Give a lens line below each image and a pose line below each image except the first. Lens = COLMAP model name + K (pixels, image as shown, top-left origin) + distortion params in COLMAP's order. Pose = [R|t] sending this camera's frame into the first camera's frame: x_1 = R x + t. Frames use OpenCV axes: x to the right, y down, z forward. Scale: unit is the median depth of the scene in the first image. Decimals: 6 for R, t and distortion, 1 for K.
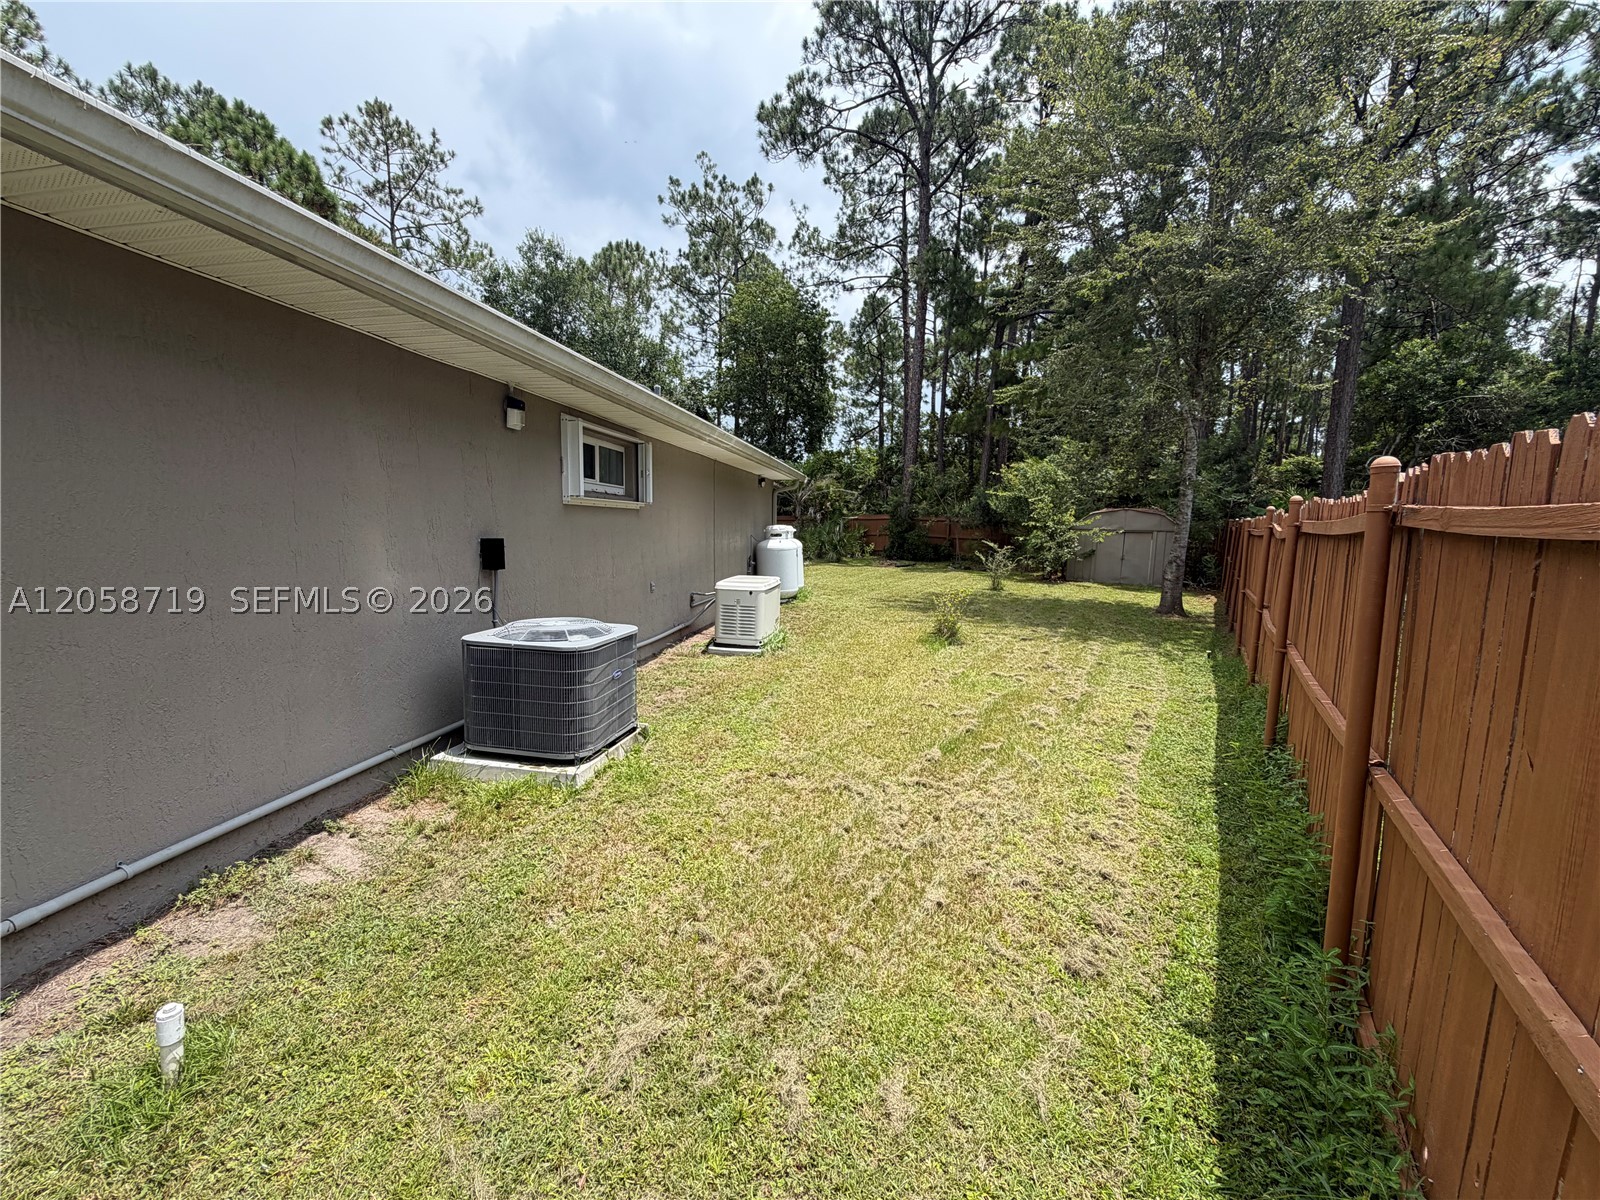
lens RADIAL K [[631.5, 0, 797.6], [0, 631.5, 602.5], [0, 0, 1]] dist [0.014439, 0.000354]
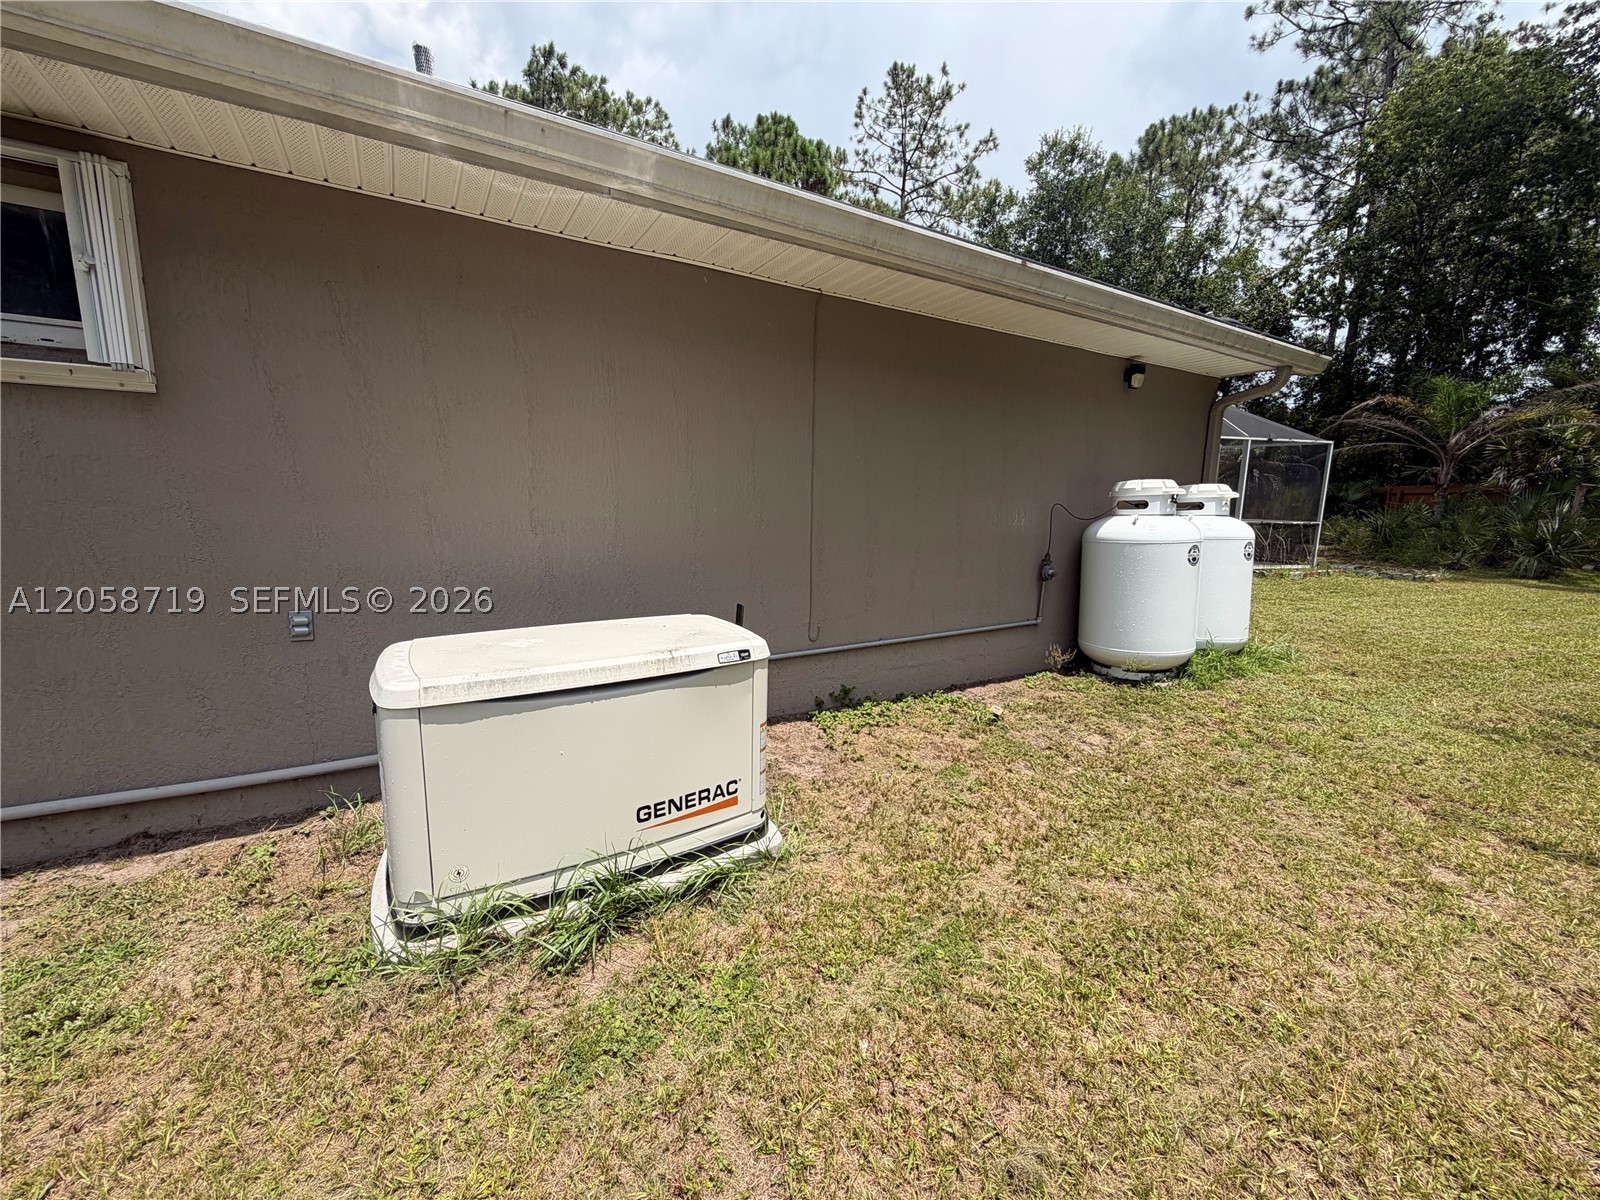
lens RADIAL K [[631.5, 0, 793.6], [0, 631.5, 588.5], [0, 0, 1]] dist [0.014439, 0.000354]
pose [[0.654114, 0.111687, -0.748105, 0.052906], [-0.103447, 0.992955, 0.057791, -0.024239], [0.749288, 0.039587, 0.661060, 0.251168]]
